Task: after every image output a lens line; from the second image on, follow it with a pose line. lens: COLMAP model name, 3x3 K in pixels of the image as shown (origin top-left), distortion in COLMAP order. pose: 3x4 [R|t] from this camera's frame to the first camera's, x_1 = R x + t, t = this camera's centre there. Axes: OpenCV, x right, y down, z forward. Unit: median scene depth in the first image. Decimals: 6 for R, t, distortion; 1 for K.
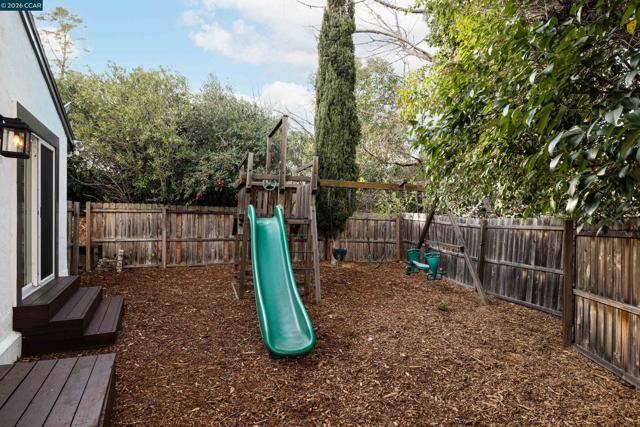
lens RADIAL K [[377.5, 0, 319.8], [0, 377.5, 215.4], [0, 0, 1]] dist [0.000979, 0.000480]
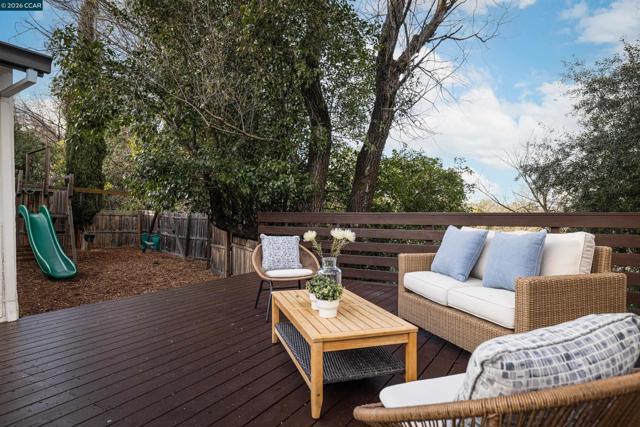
lens RADIAL K [[377.5, 0, 320.6], [0, 377.5, 214.1], [0, 0, 1]] dist [0.000979, 0.000480]
pose [[0.819003, -0.003975, 0.573775, -0.051648], [0.002009, 0.999990, 0.004060, 0.004161], [-0.573785, -0.002173, 0.819003, -0.697407]]
